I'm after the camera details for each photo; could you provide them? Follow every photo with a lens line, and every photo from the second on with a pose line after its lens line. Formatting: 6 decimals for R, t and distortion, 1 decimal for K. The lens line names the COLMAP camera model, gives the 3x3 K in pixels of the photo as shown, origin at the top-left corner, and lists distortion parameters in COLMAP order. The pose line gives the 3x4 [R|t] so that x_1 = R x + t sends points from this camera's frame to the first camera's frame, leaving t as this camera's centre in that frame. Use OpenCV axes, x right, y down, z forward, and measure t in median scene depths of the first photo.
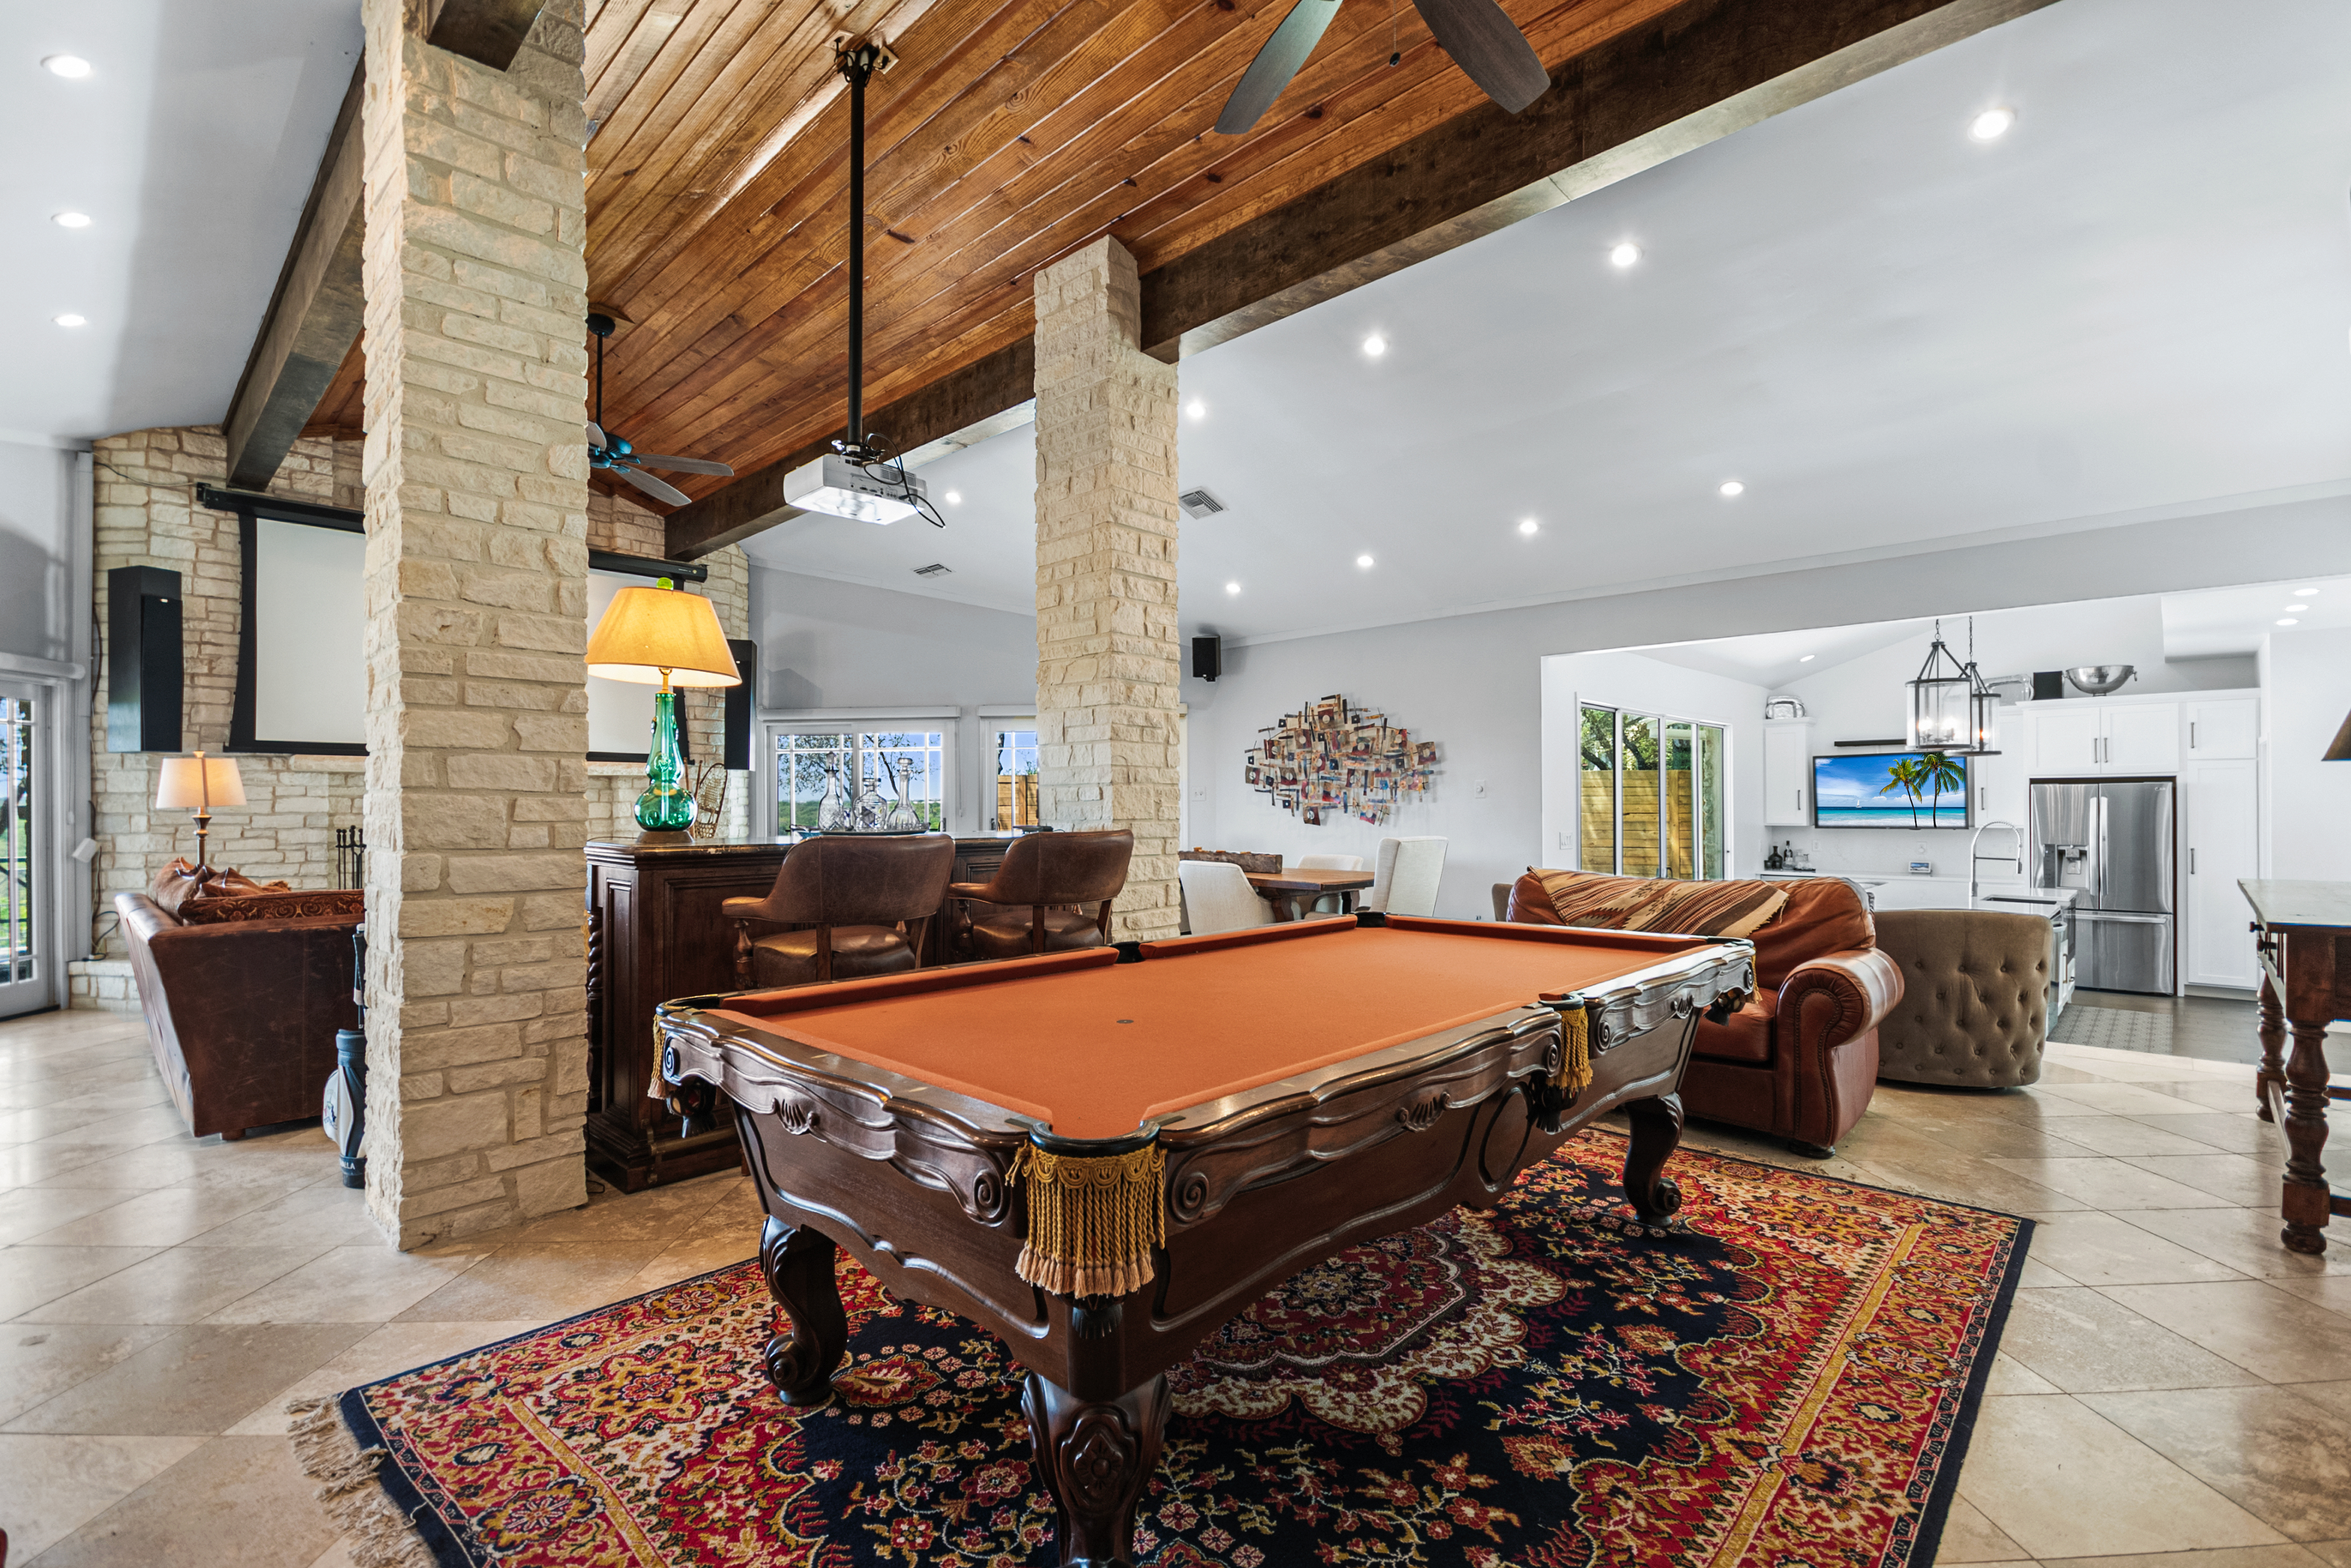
lens RADIAL K [[1043.8, 0, 1187.0], [0, 1043.8, 798.0], [0, 0, 1]] dist [0.002755, -0.000716]
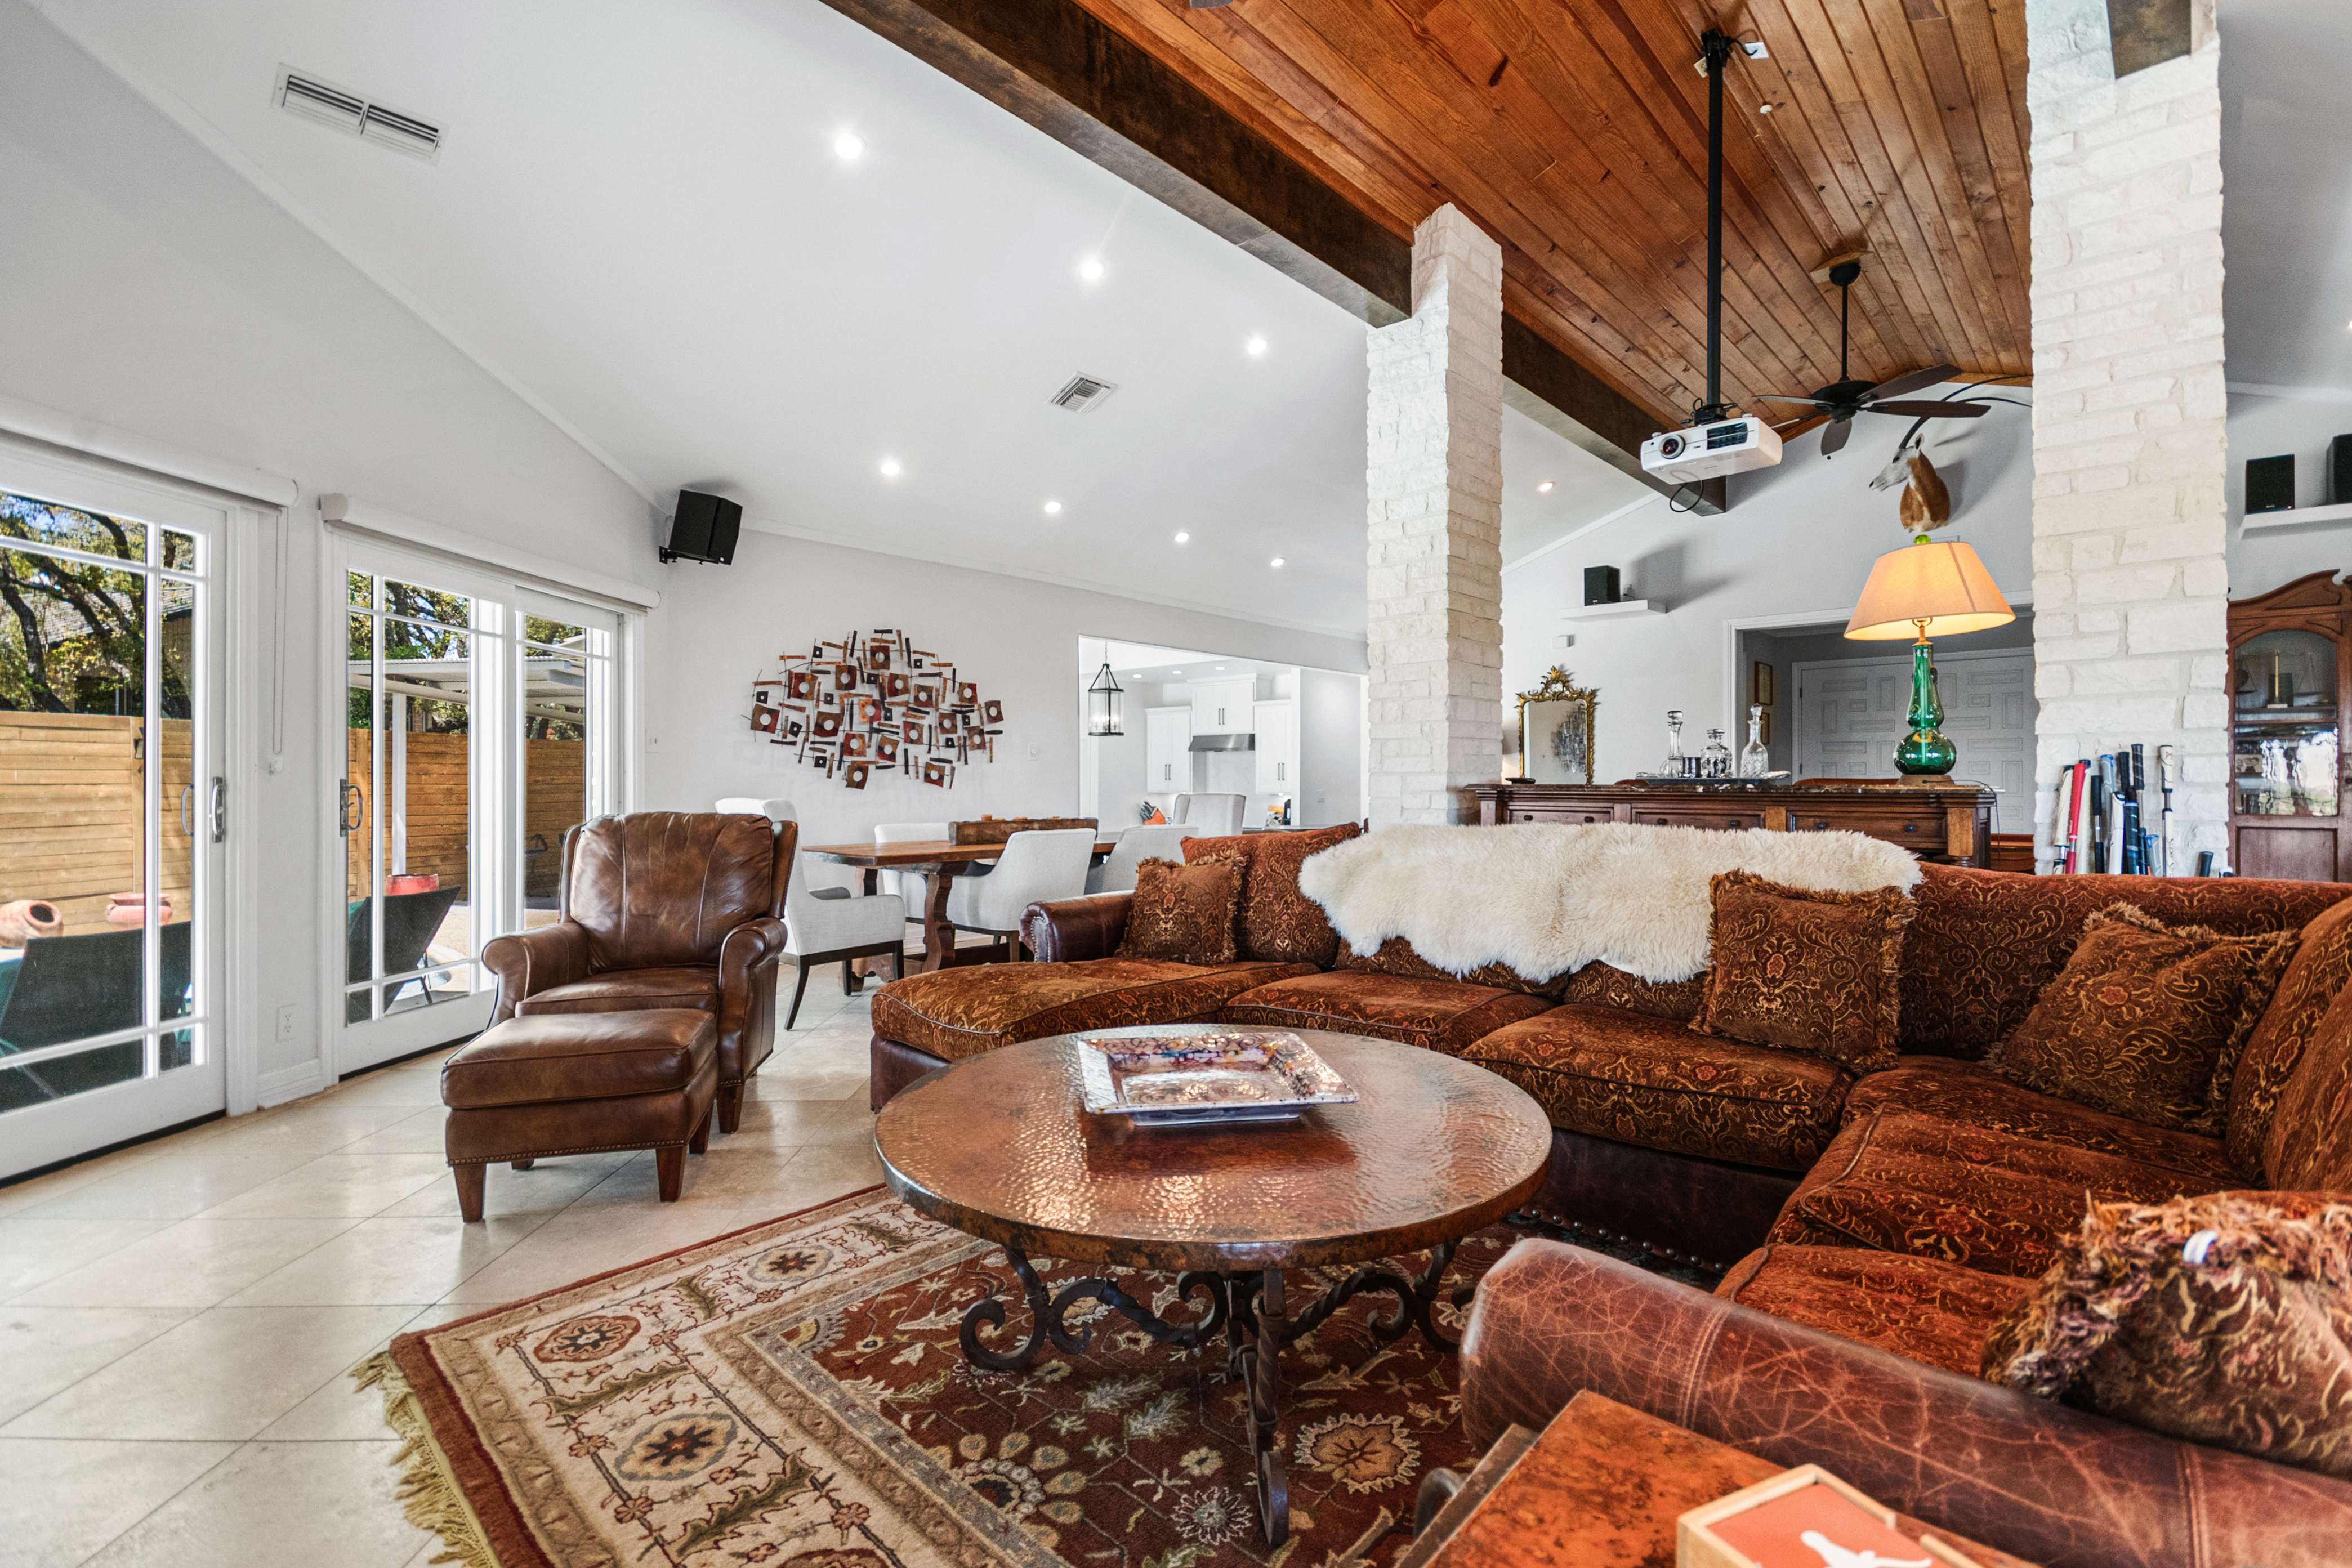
lens RADIAL K [[1044.2, 0, 1185.8], [0, 1044.2, 774.2], [0, 0, 1]] dist [0.002755, -0.000716]
pose [[-0.009601, 0.001233, 0.999953, -0.674017], [-0.019454, 0.999810, -0.001419, 0.011151], [-0.999765, -0.019467, -0.009576, 0.766722]]
